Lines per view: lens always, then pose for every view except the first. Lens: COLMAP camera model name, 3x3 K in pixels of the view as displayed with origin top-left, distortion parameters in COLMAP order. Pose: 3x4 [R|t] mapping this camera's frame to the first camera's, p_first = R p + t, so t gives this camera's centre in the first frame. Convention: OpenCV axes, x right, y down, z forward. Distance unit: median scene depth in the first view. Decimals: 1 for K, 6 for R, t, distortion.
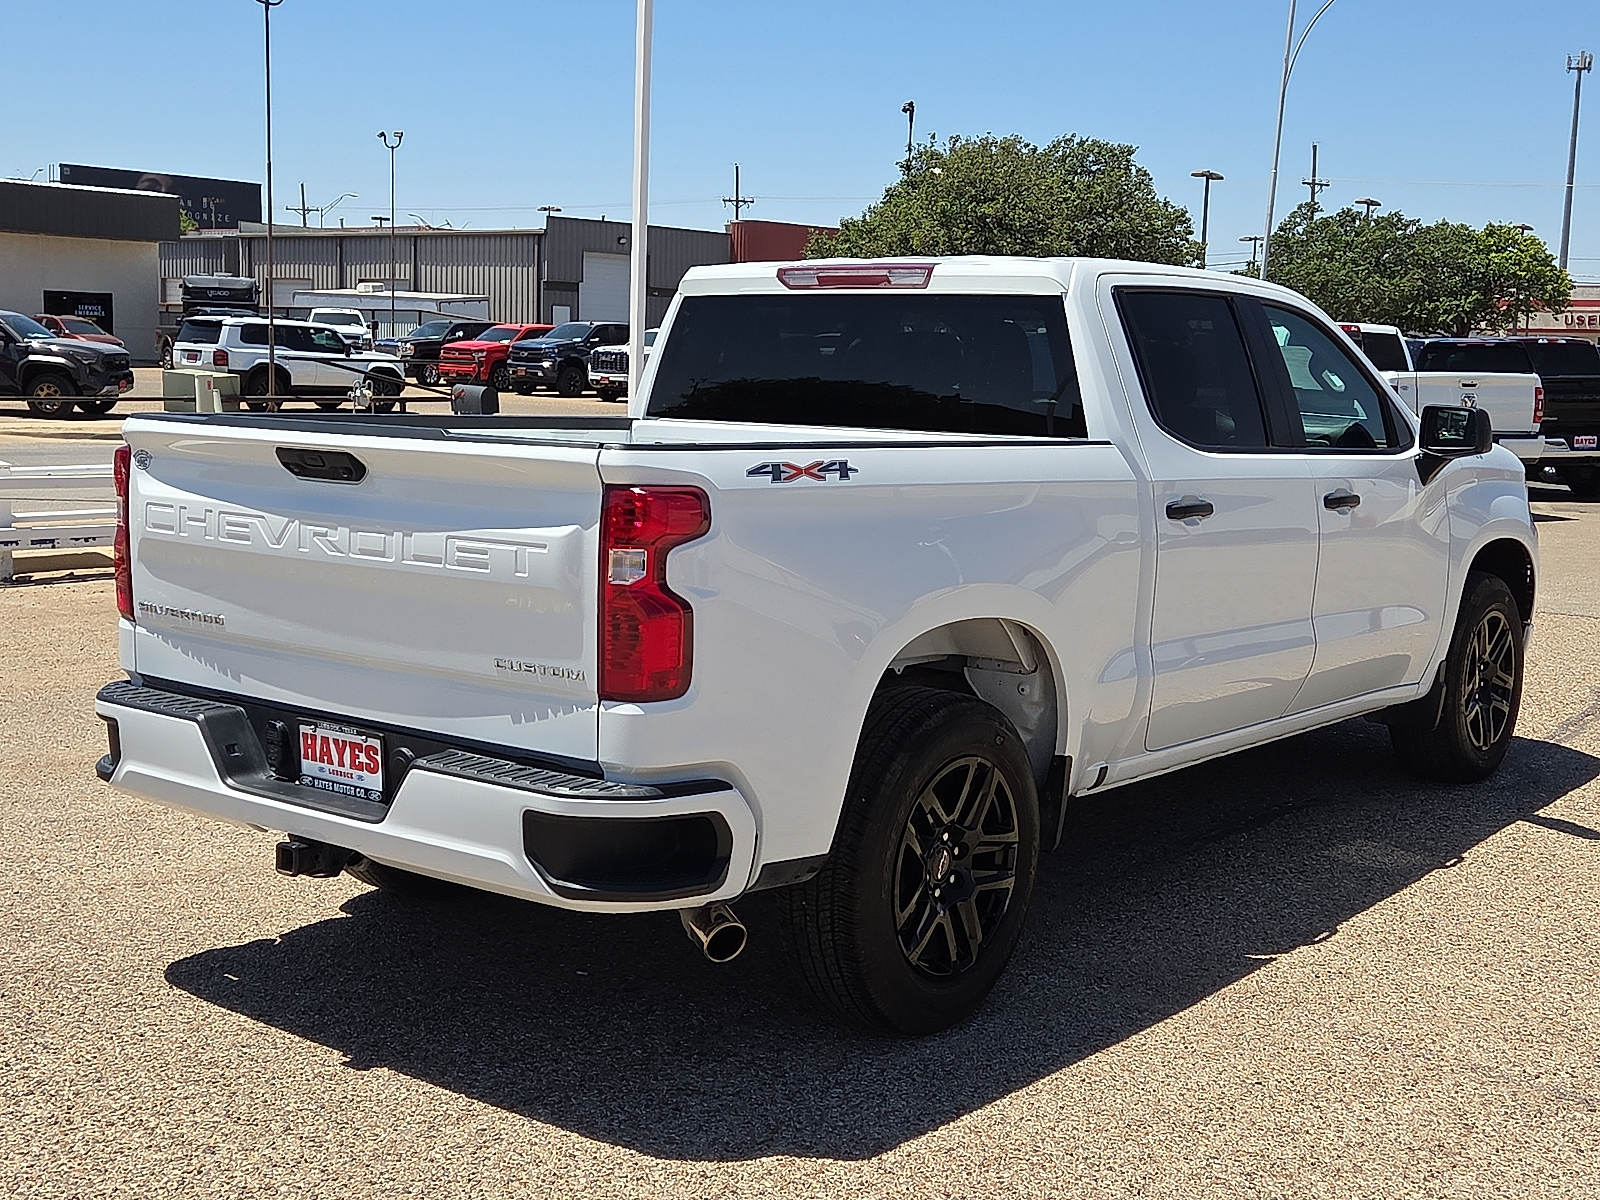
lens RADIAL K [[1942.0, 0, 812.6], [0, 1942.0, 598.5], [0, 0, 1]] dist [0.118213, 0.000000]
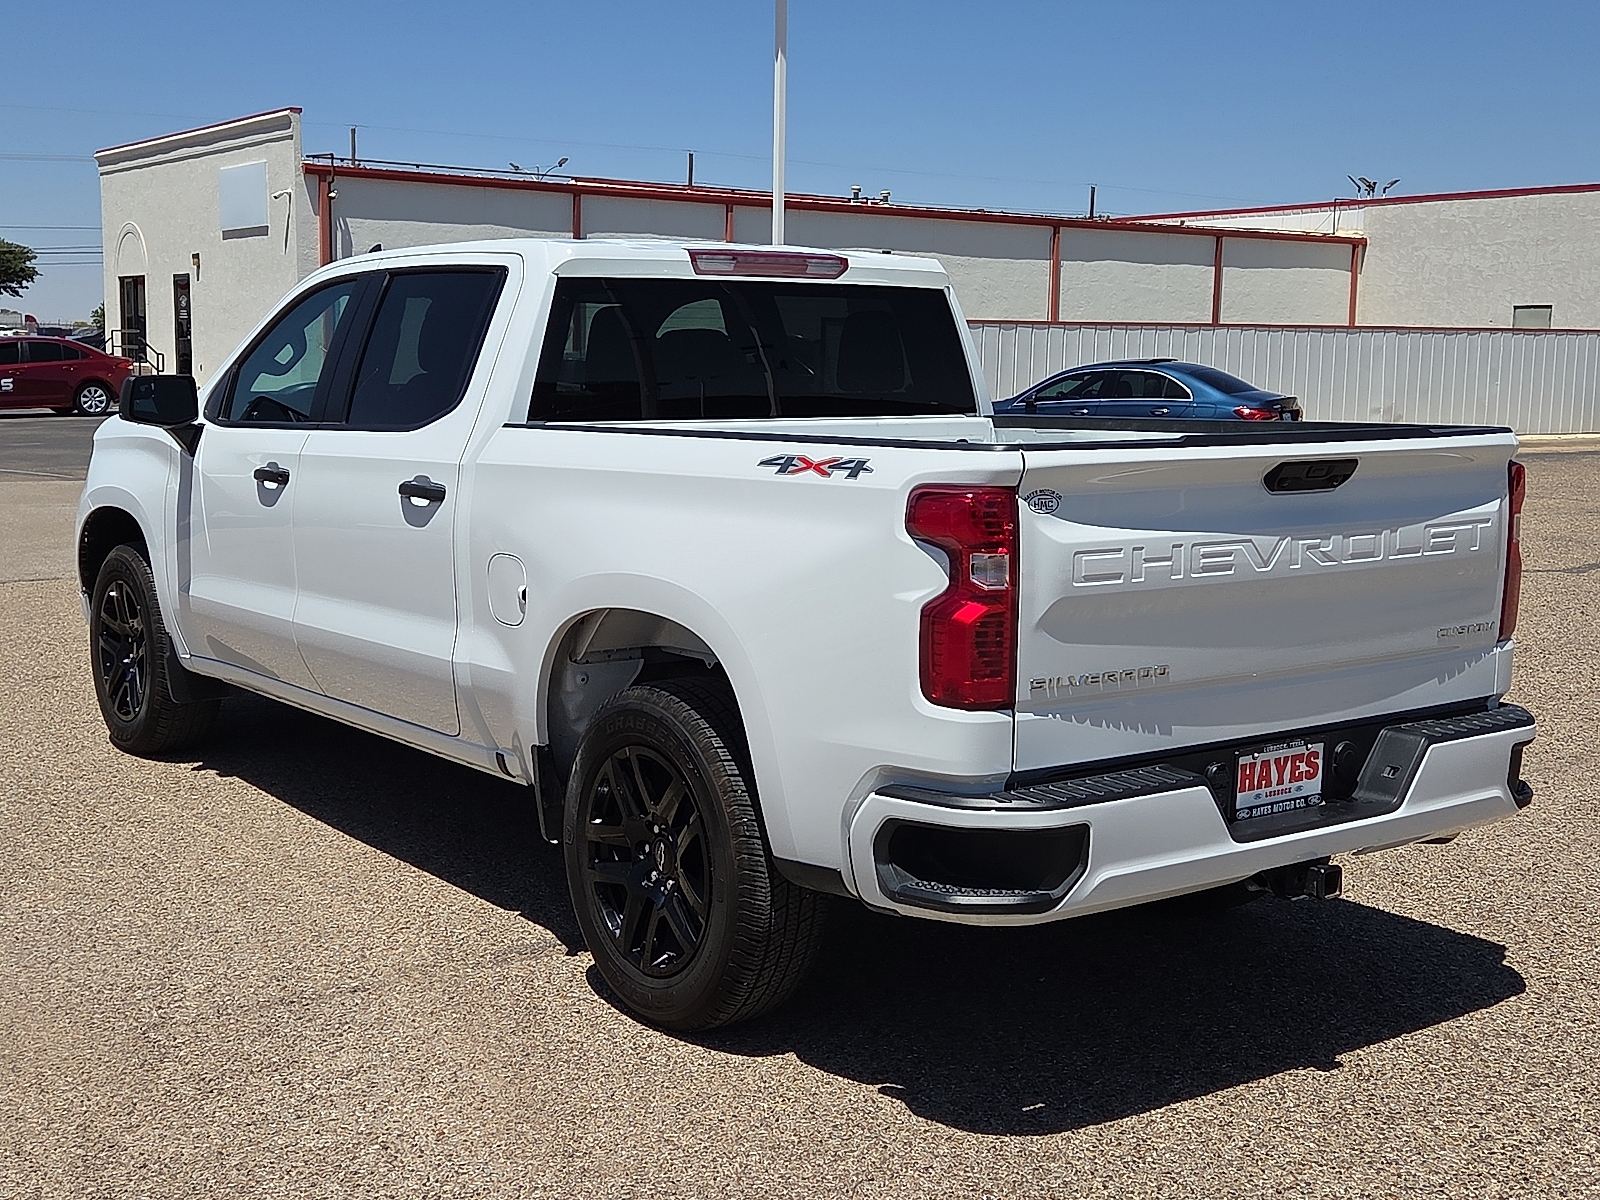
lens RADIAL K [[1942.0, 0, 850.7], [0, 1942.0, 597.6], [0, 0, 1]] dist [0.118213, 0.000000]
pose [[0.259462, -0.142514, 0.955180, -1.174004], [0.115538, 0.986529, 0.115807, -0.138832], [-0.958817, 0.080312, 0.272432, 0.903542]]
